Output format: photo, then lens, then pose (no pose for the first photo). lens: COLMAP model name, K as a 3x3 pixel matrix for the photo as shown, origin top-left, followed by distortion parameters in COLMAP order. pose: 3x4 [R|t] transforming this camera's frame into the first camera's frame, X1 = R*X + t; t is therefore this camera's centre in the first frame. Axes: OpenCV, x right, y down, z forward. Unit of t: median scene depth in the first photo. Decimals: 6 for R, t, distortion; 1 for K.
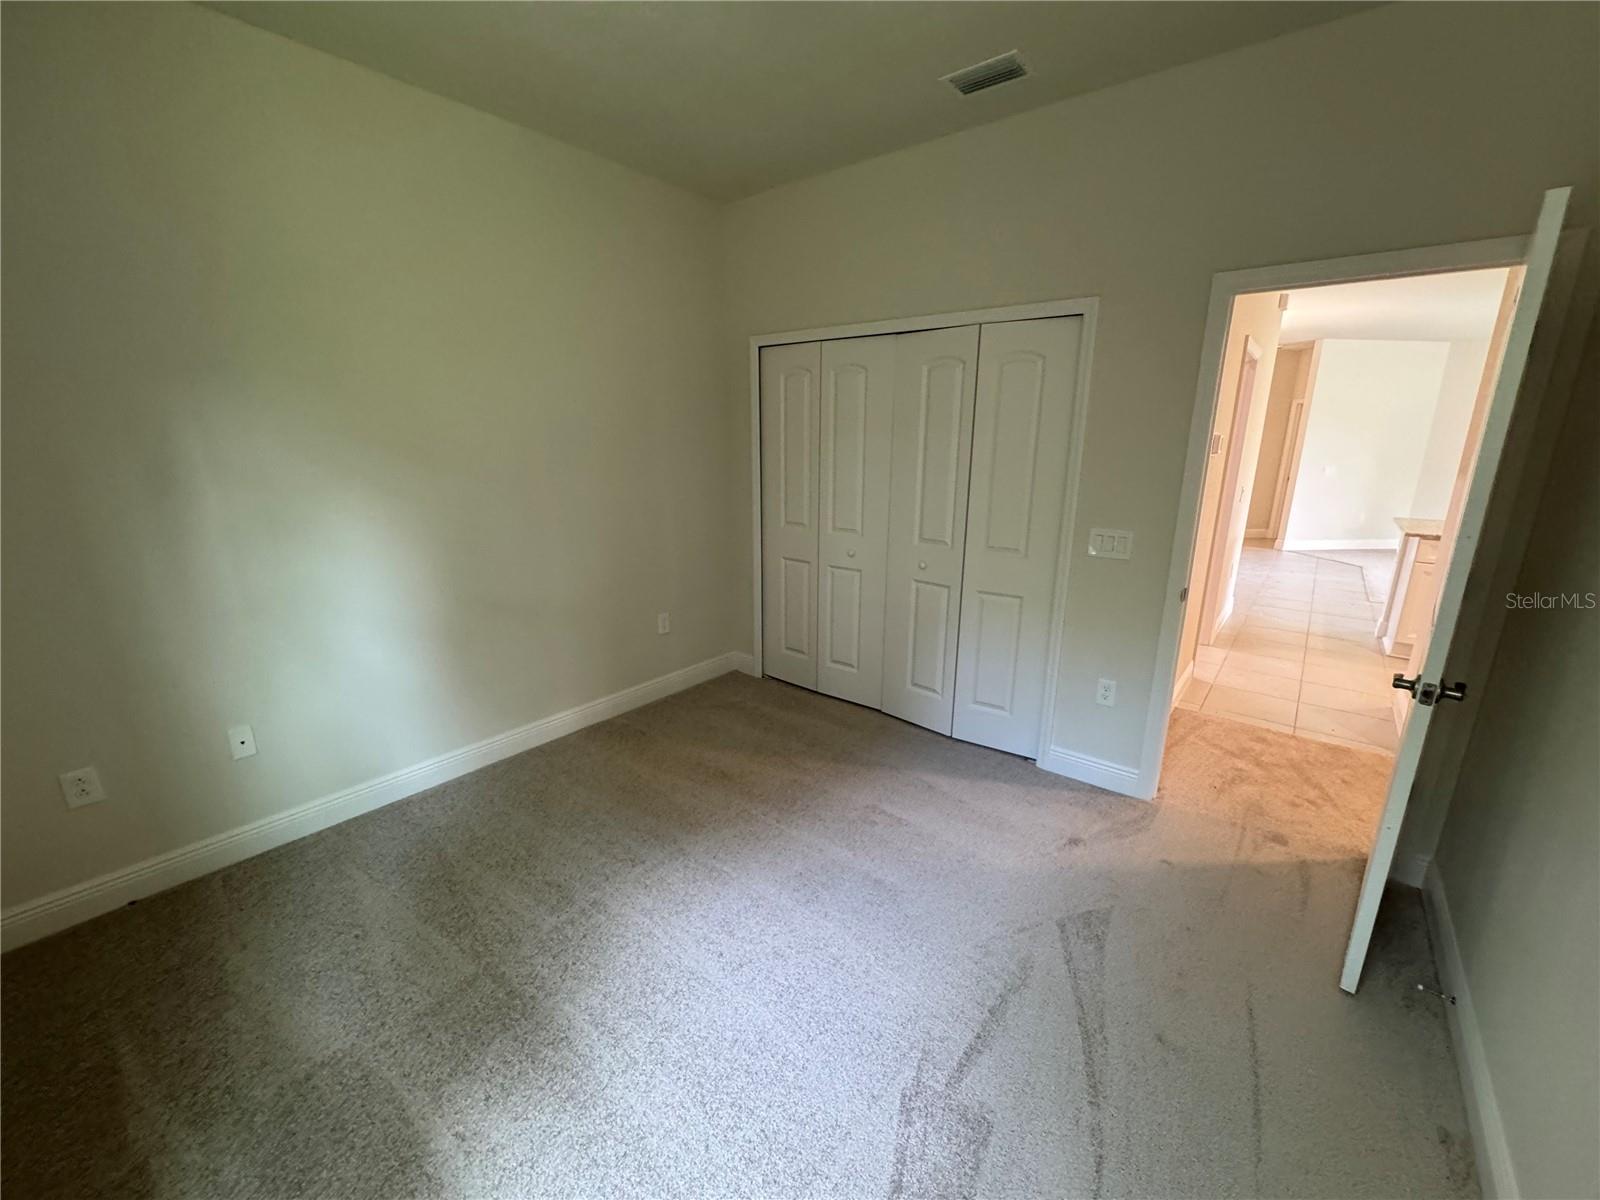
lens RADIAL K [[644.9, 0, 800.6], [0, 644.9, 595.3], [0, 0, 1]] dist [-0.003928, 0.000594]
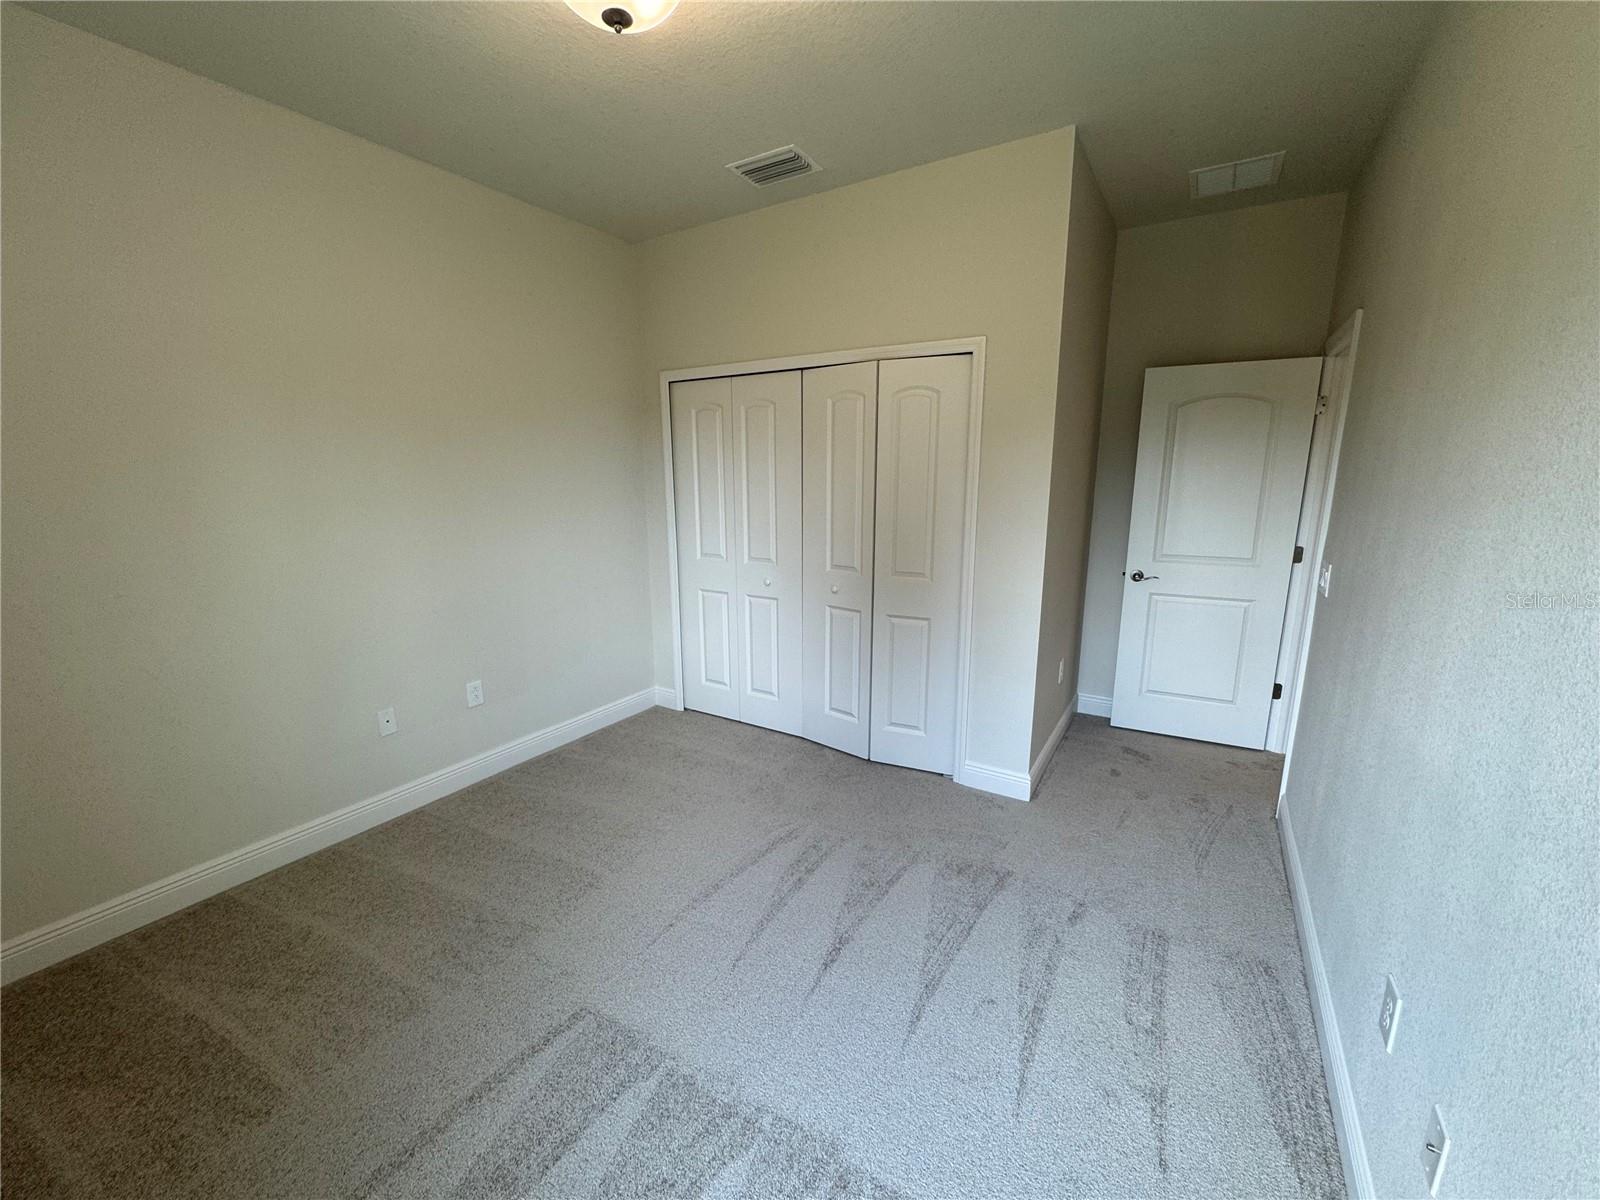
lens RADIAL K [[644.9, 0, 791.7], [0, 644.9, 594.0], [0, 0, 1]] dist [-0.003928, 0.000594]
pose [[0.993730, -0.034990, 0.106193, 0.012866], [0.040167, 0.998087, -0.047009, 0.002820], [-0.104345, 0.050979, 0.993234, -0.010197]]
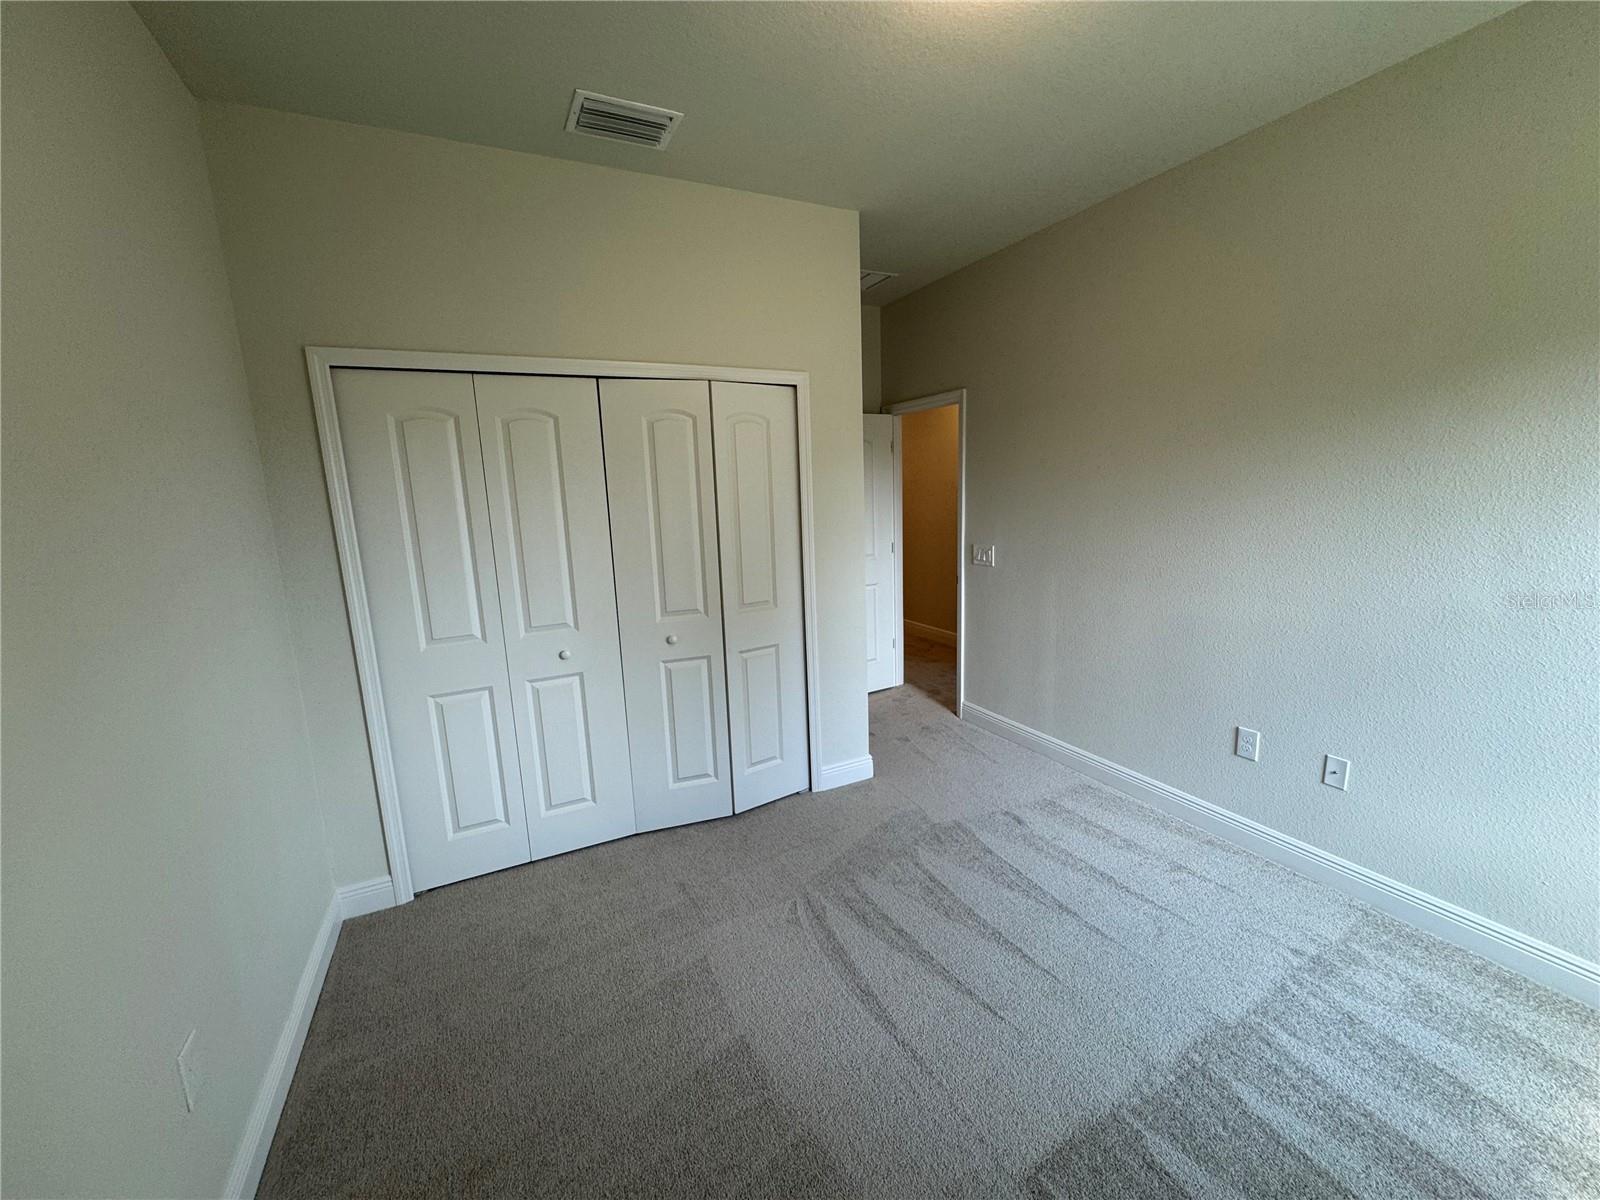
lens RADIAL K [[644.9, 0, 798.6], [0, 644.9, 597.1], [0, 0, 1]] dist [-0.003928, 0.000594]
pose [[0.417322, -0.172375, 0.892261, -0.526092], [0.264891, 0.962282, 0.062009, -0.118741], [-0.869296, 0.210475, 0.447242, 0.466492]]
